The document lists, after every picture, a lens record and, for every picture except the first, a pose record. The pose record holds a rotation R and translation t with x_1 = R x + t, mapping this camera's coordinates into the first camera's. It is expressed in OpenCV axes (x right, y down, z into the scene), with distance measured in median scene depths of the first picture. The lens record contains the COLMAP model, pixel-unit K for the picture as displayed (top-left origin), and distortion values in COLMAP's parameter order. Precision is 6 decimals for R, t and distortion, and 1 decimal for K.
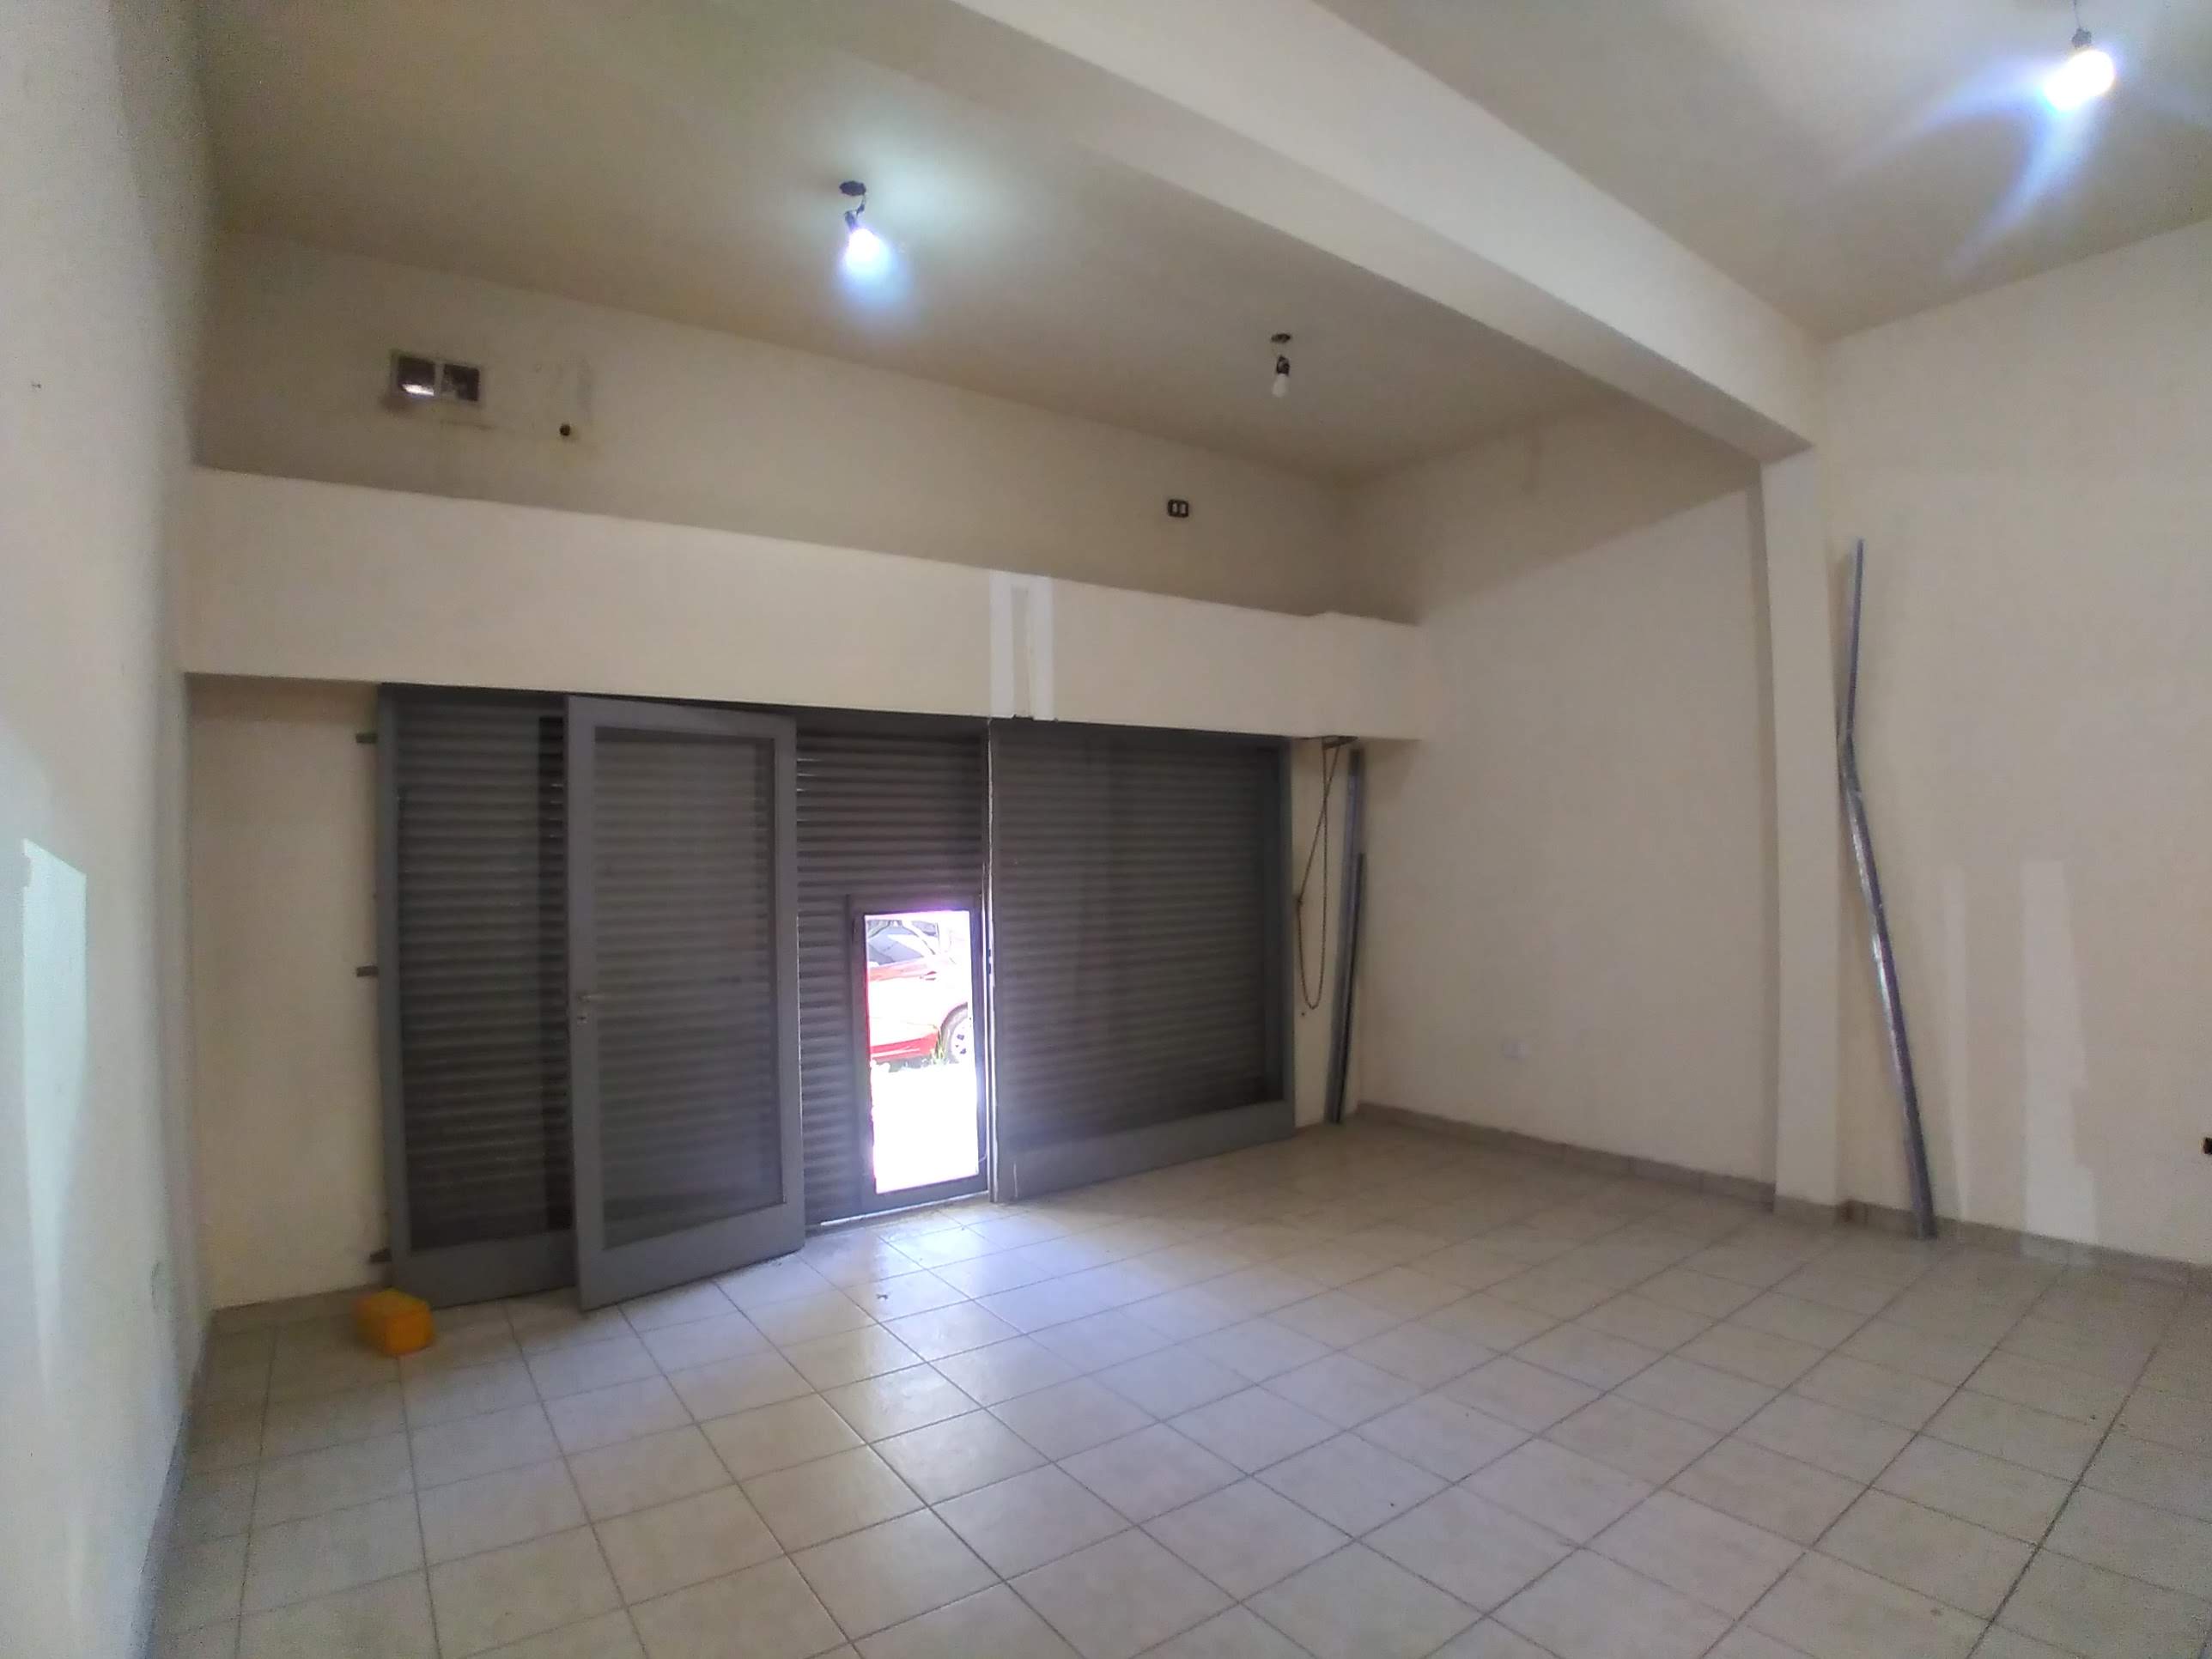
lens RADIAL K [[1114.3, 0, 1103.0], [0, 1114.3, 829.6], [0, 0, 1]] dist [-0.124080, 0.023302]
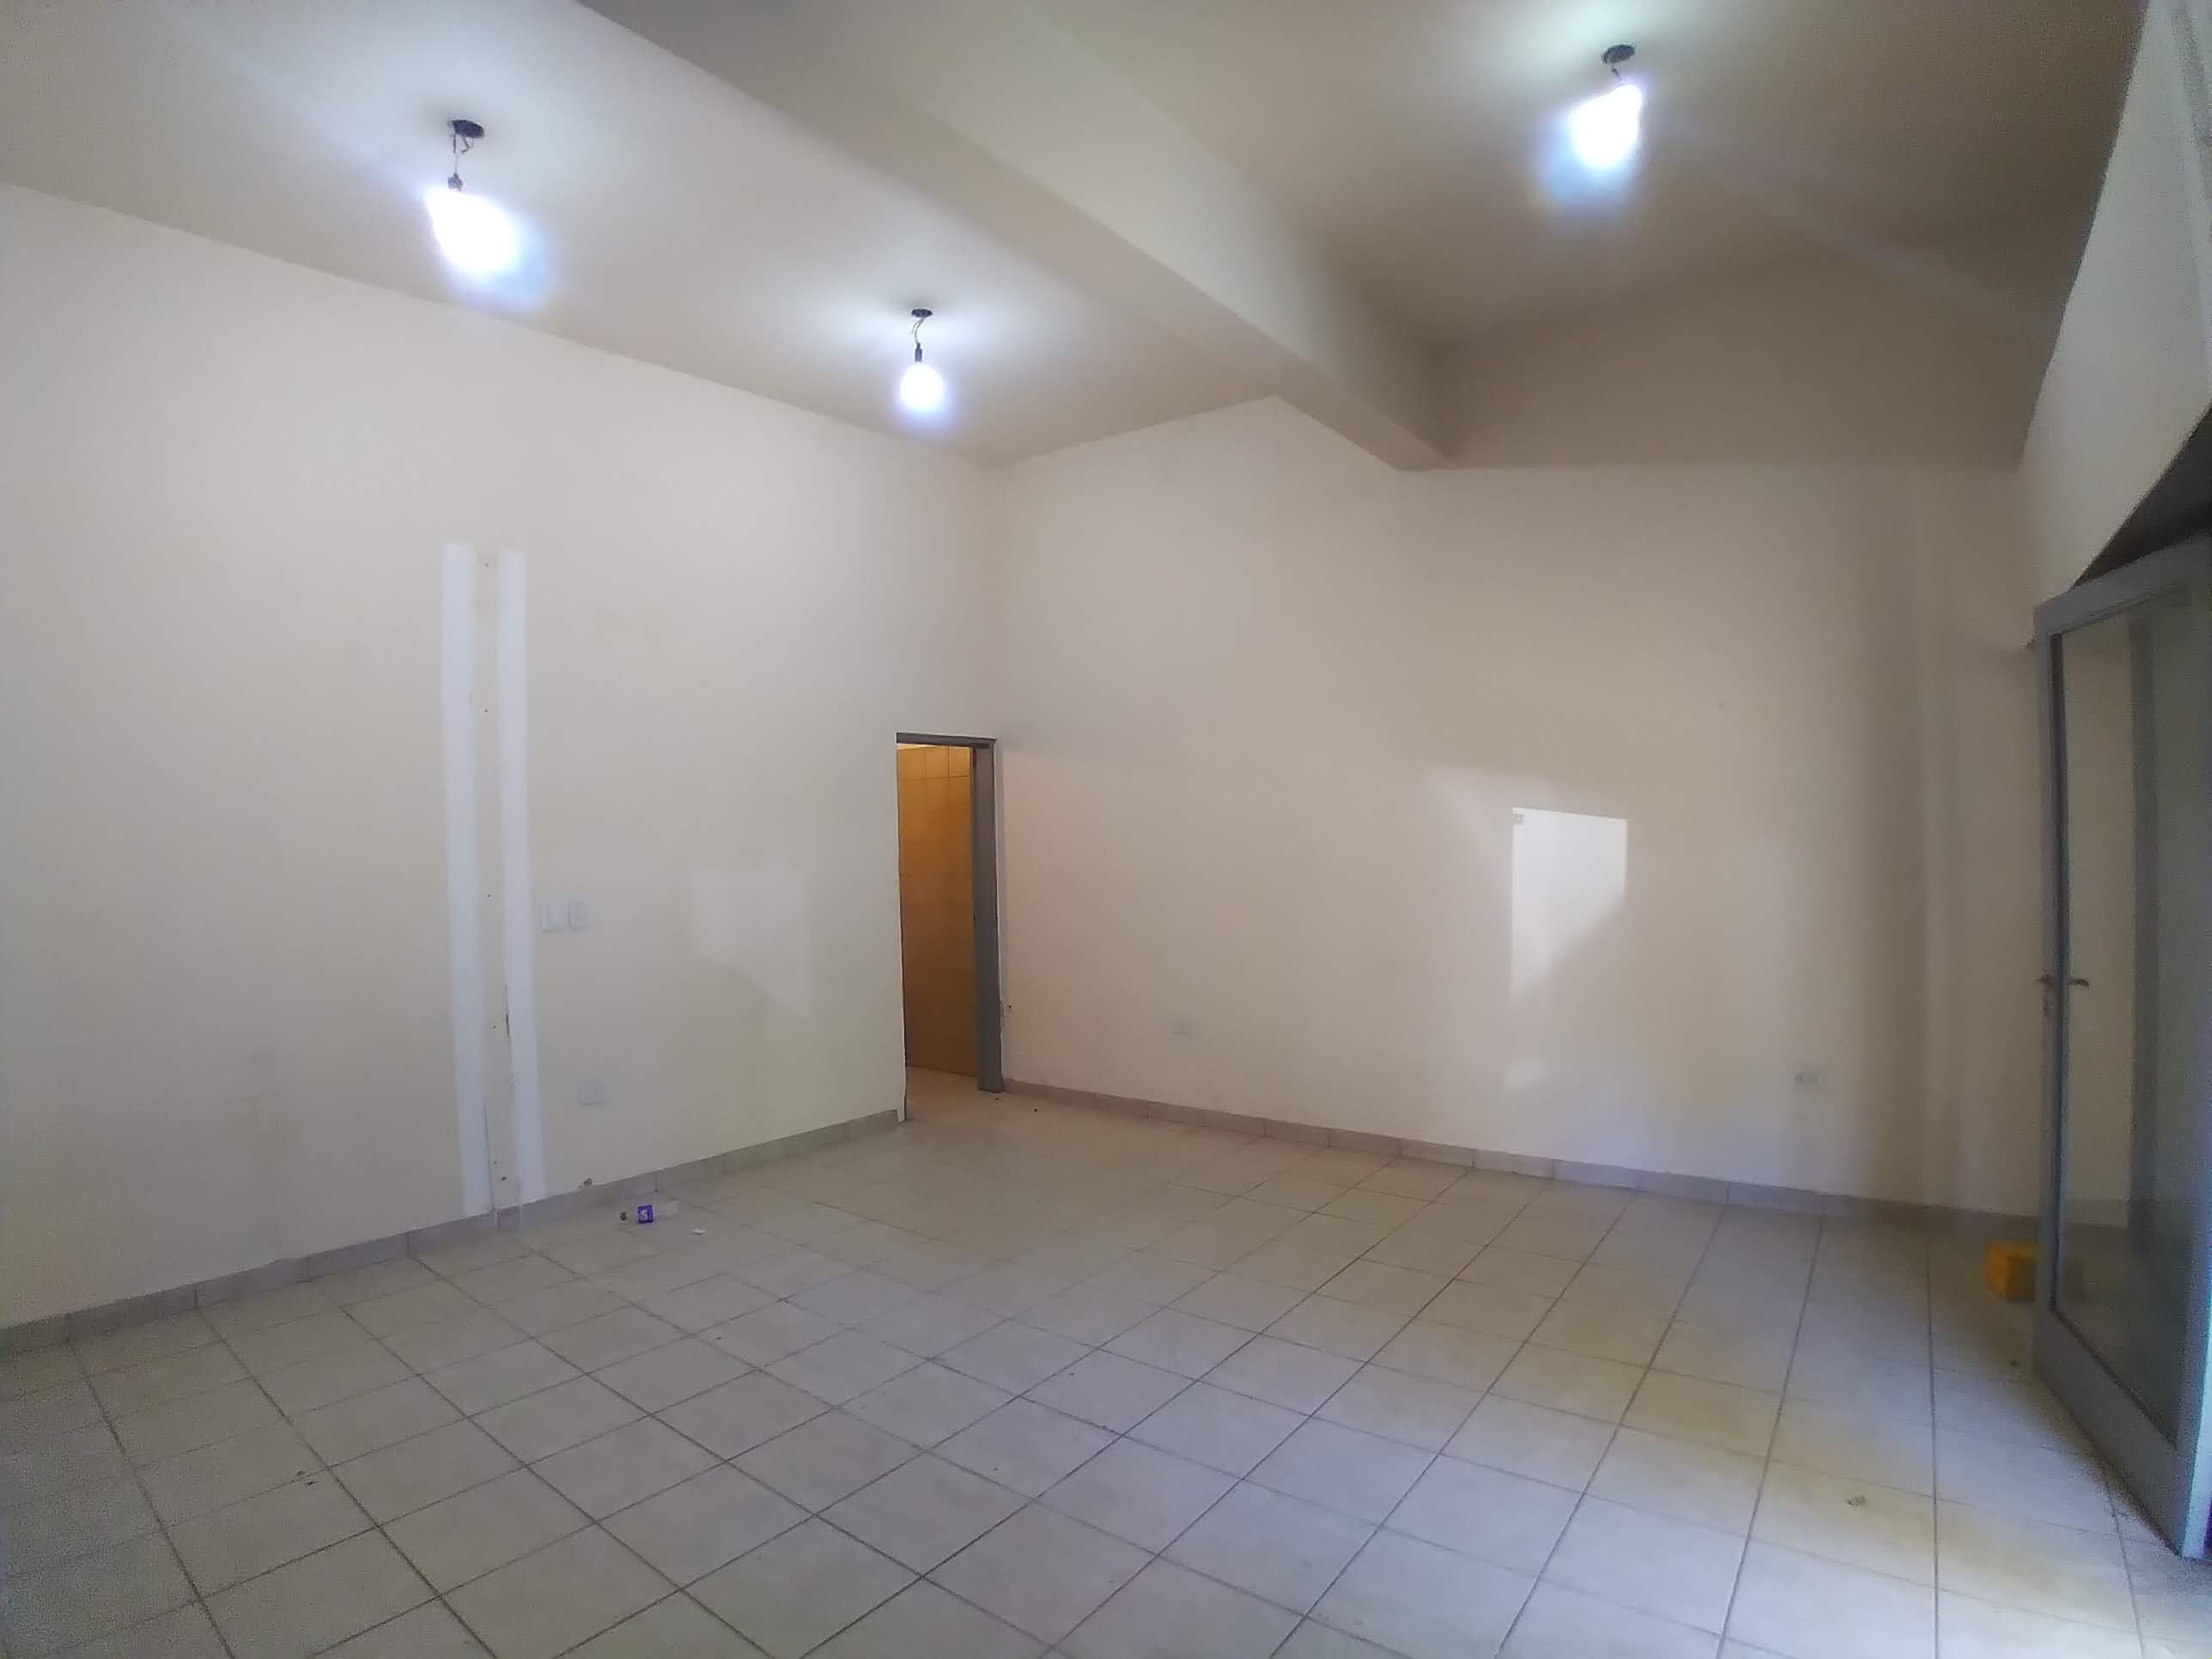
lens RADIAL K [[1114.3, 0, 1103.0], [0, 1114.3, 829.6], [0, 0, 1]] dist [-0.124080, 0.023302]
pose [[-0.948375, 0.034580, -0.315262, 0.321540], [0.039265, 0.999193, -0.008518, 0.017256], [0.314713, -0.020457, -0.948967, 1.164787]]
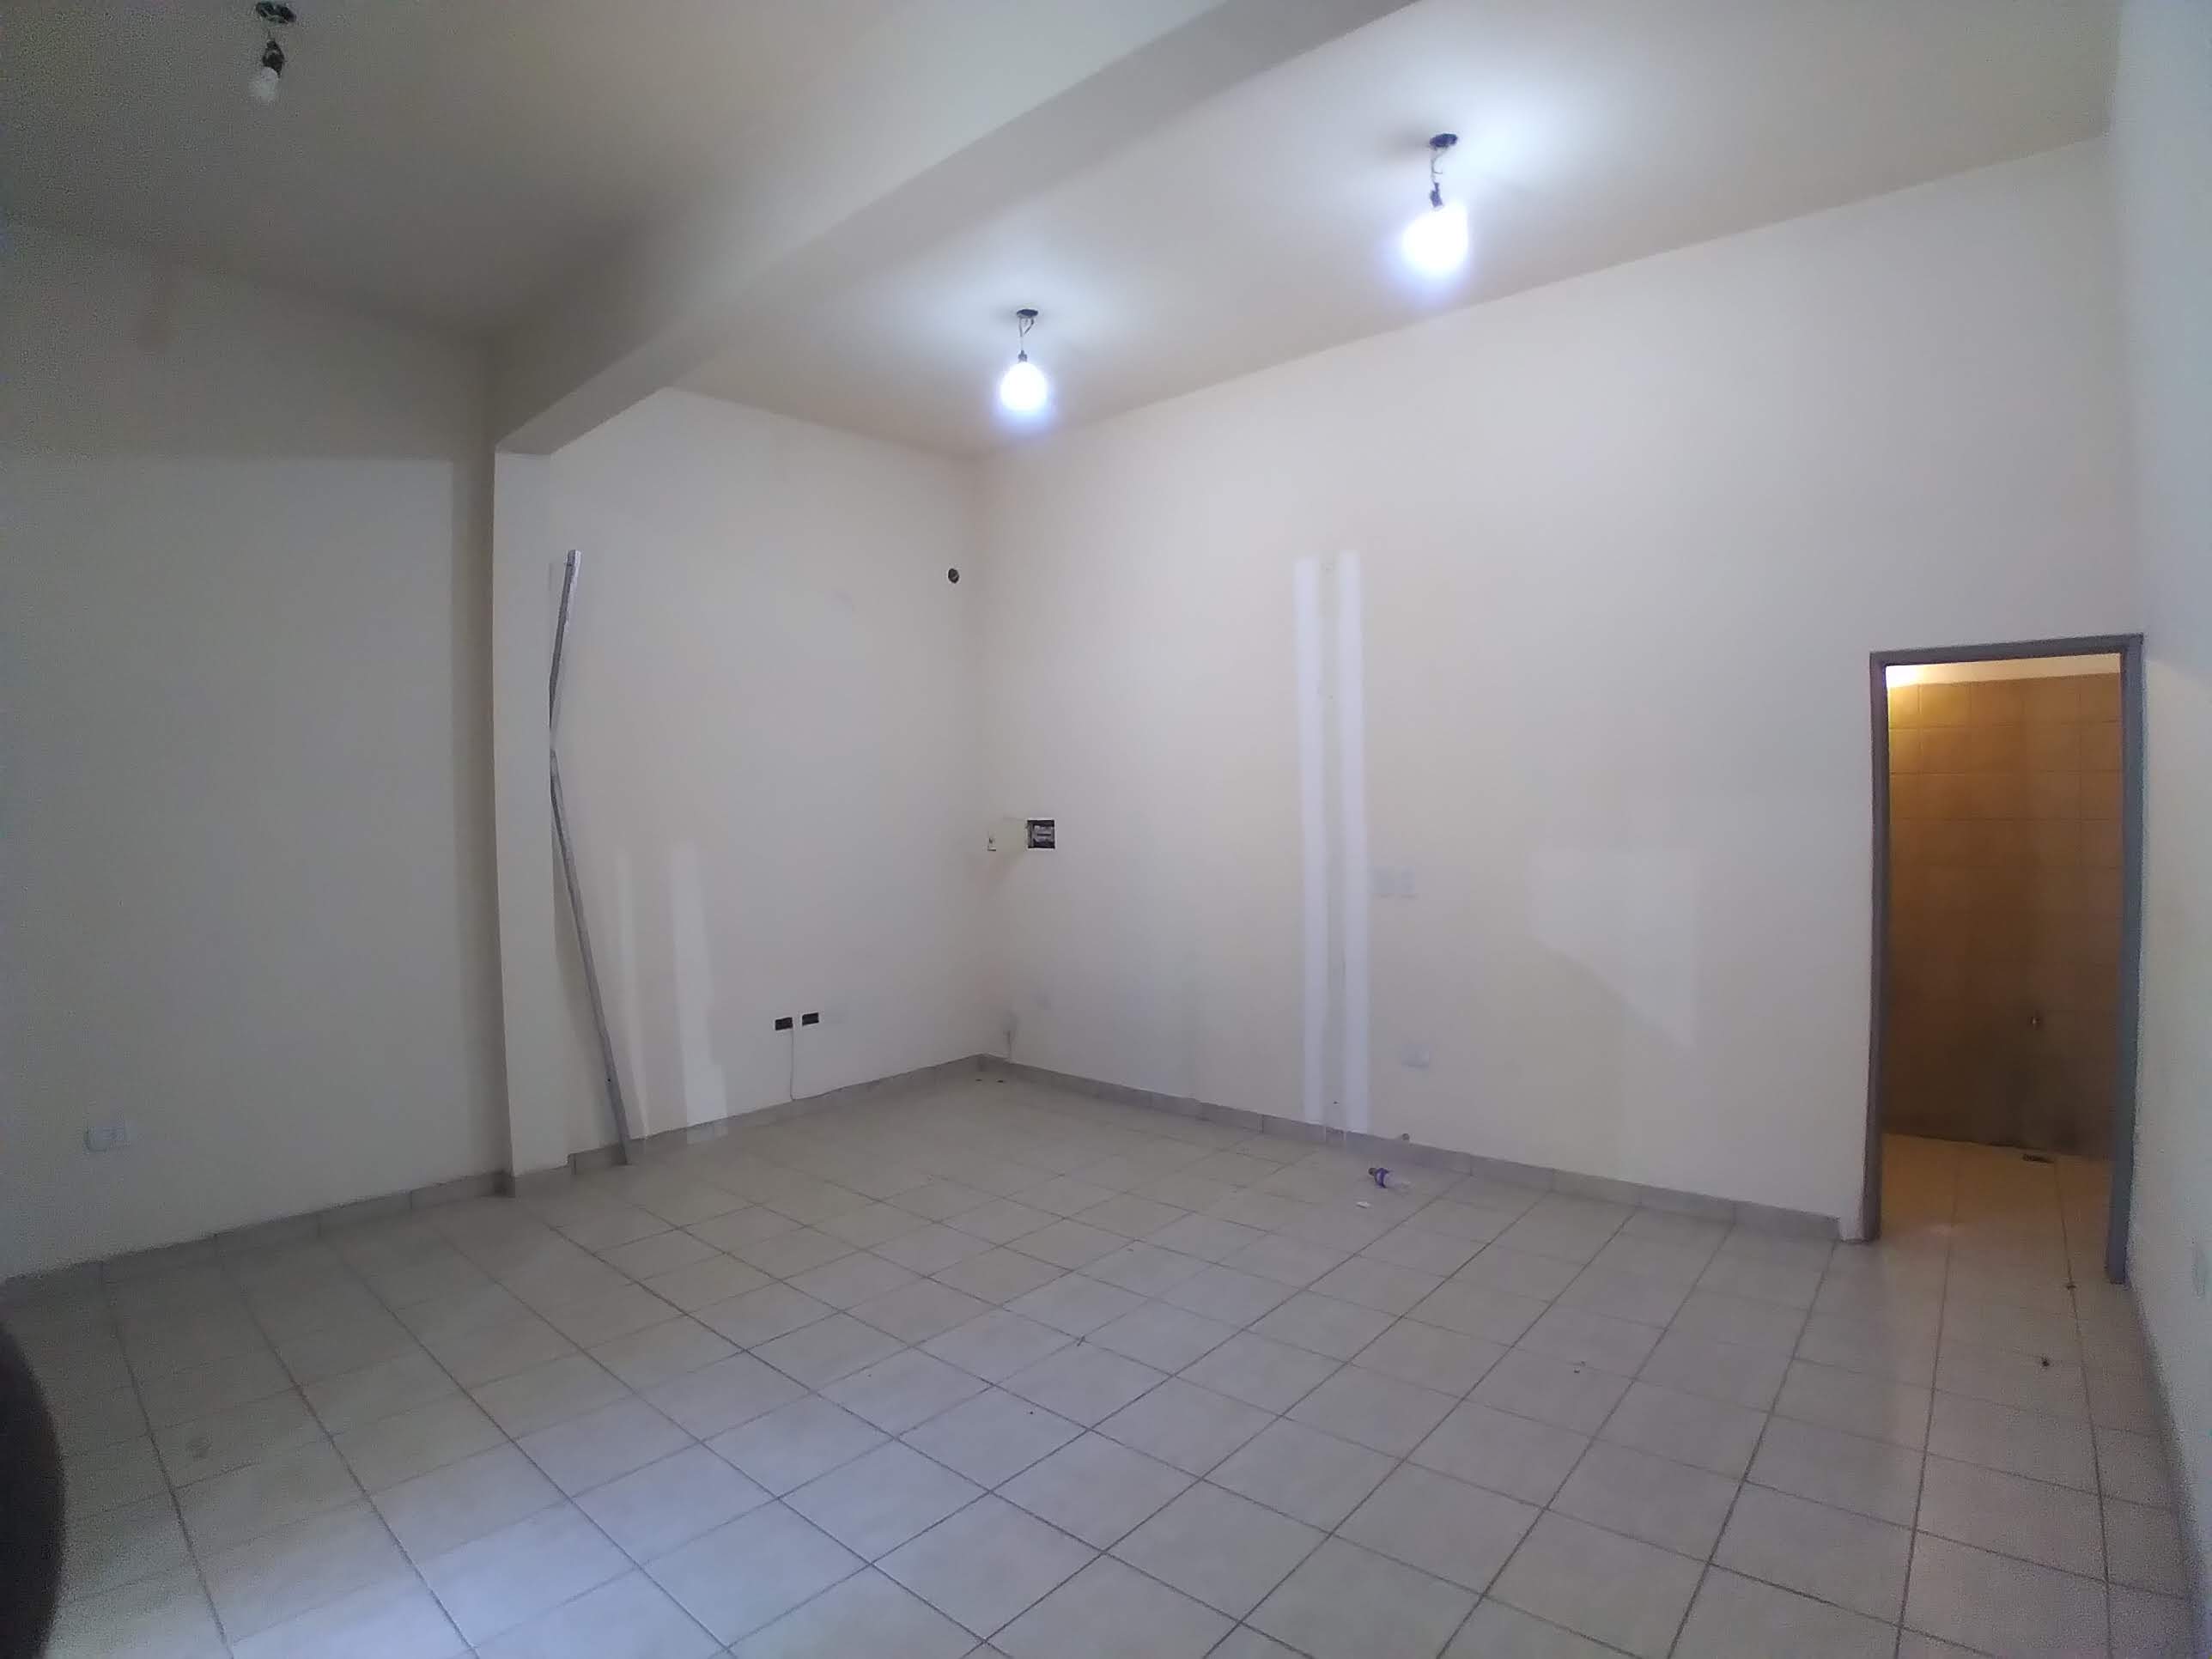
lens RADIAL K [[1114.3, 0, 1103.0], [0, 1114.3, 829.6], [0, 0, 1]] dist [-0.124080, 0.023302]
pose [[-0.256151, -0.003237, 0.966631, -0.442337], [0.004083, 0.999982, 0.004431, 0.012049], [-0.966628, 0.005081, -0.256133, 0.646413]]
